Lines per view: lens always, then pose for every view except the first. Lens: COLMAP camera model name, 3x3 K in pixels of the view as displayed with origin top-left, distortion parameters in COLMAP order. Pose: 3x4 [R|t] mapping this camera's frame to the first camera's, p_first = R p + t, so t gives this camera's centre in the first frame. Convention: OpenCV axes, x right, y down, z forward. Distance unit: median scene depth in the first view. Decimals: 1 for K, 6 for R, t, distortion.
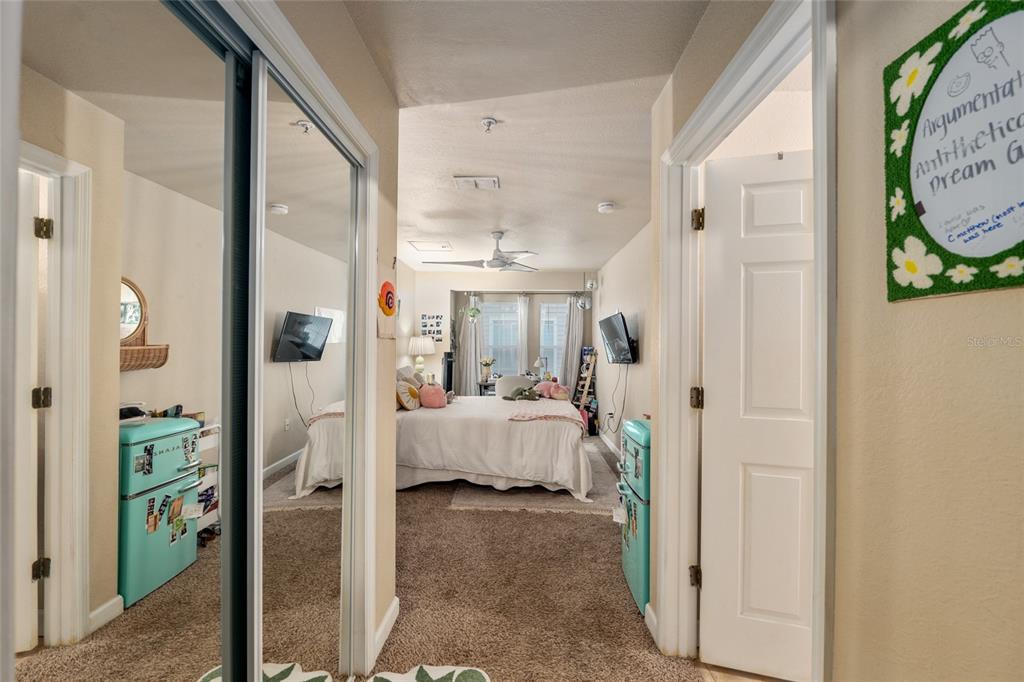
lens RADIAL K [[426.6, 0, 508.8], [0, 426.6, 345.6], [0, 0, 1]] dist [-0.010988, 0.000281]
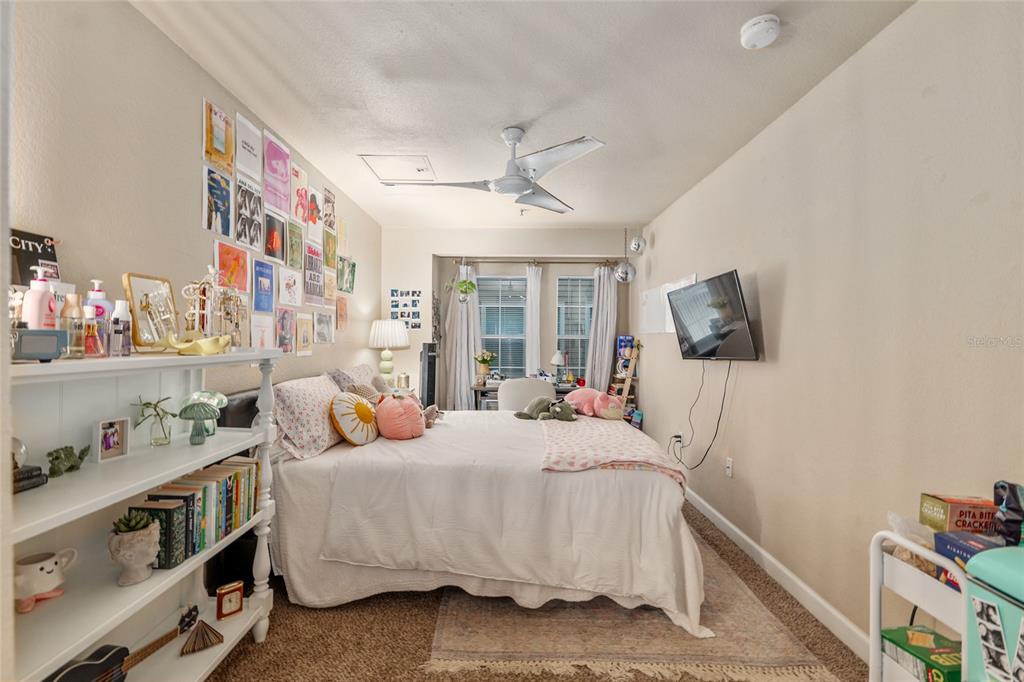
lens RADIAL K [[442.7, 0, 507.4], [0, 442.7, 346.4], [0, 0, 1]] dist [-0.003380, -0.000482]
pose [[0.999634, -0.000857, 0.027053, -0.044951], [0.000445, 0.999884, 0.015242, 0.012017], [-0.027063, -0.015224, 0.999518, 0.361871]]
